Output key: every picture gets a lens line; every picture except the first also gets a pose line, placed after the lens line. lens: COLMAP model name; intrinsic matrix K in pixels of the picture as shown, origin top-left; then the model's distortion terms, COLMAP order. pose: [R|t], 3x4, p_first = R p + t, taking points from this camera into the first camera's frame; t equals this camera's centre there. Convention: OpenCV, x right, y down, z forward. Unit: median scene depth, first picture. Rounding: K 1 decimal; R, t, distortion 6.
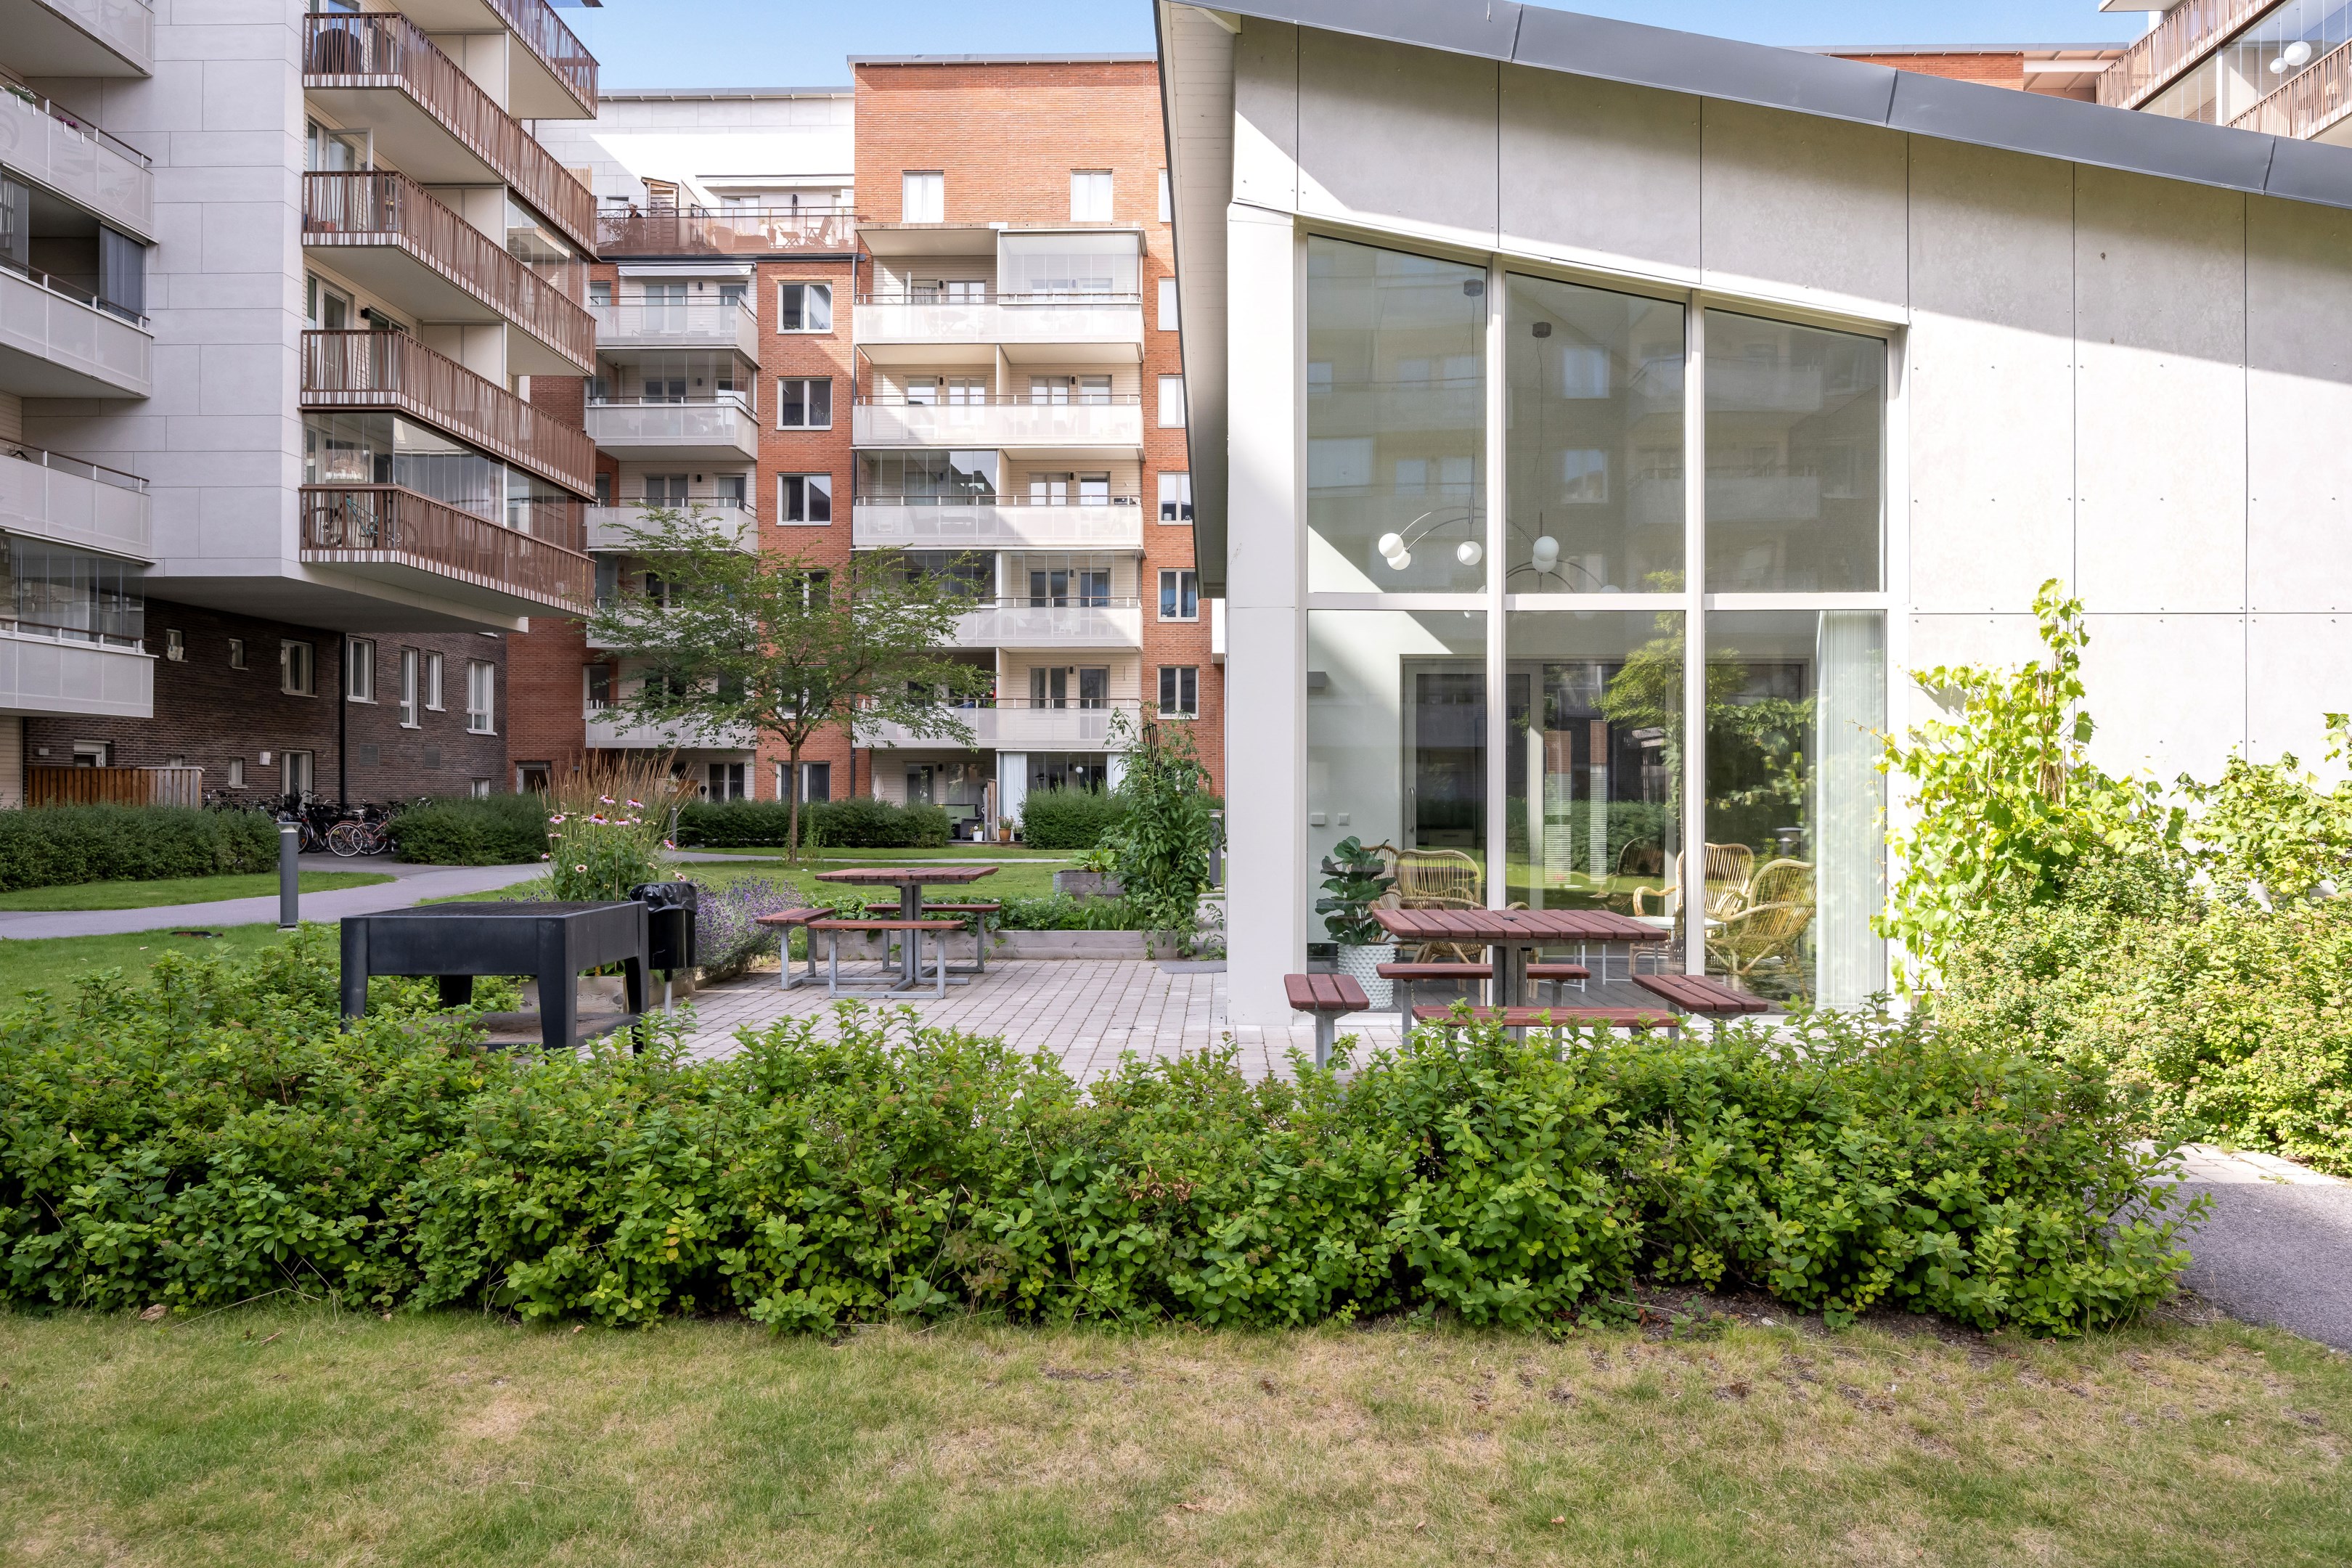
lens RADIAL K [[1666.8, 0, 1168.0], [0, 1666.8, 786.7], [0, 0, 1]] dist [-0.000049, -0.007530]
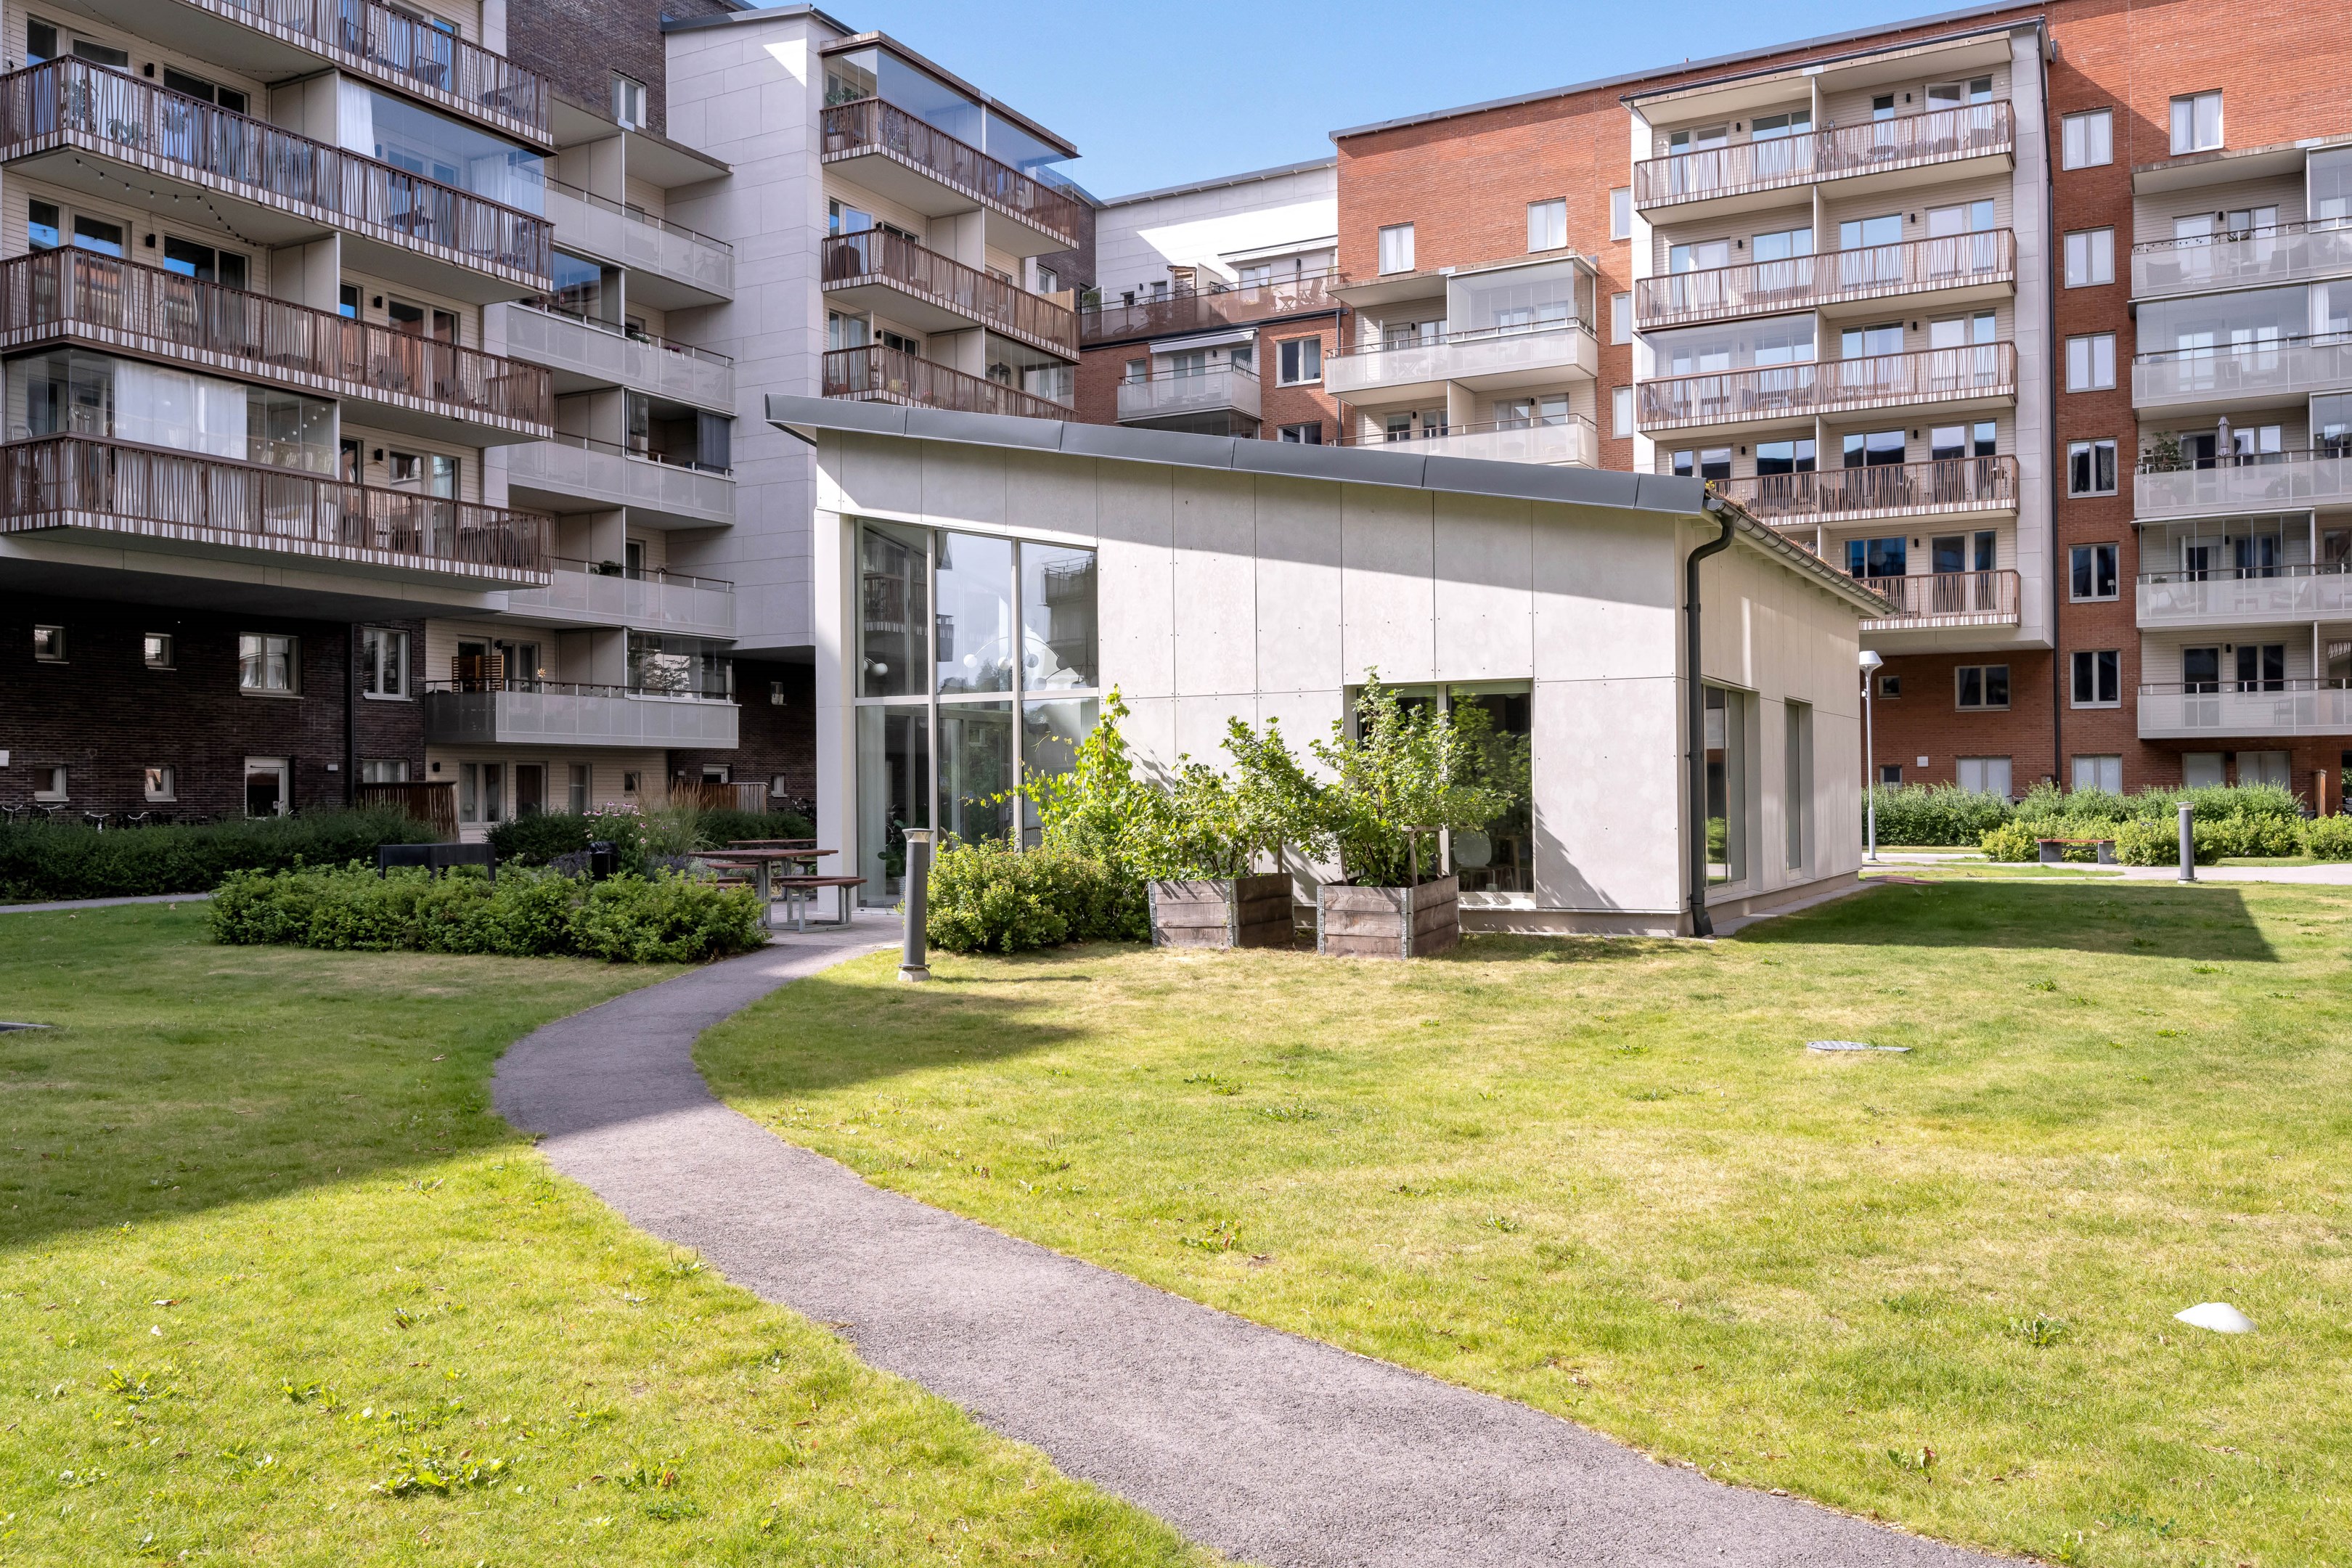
lens RADIAL K [[1857.4, 0, 1174.2], [0, 1857.4, 774.1], [0, 0, 1]] dist [0.009970, -0.018983]
pose [[0.892903, -0.017081, -0.449924, 0.266549], [0.014202, 0.999851, -0.009775, 0.000876], [0.450025, 0.002339, 0.893013, -0.155437]]
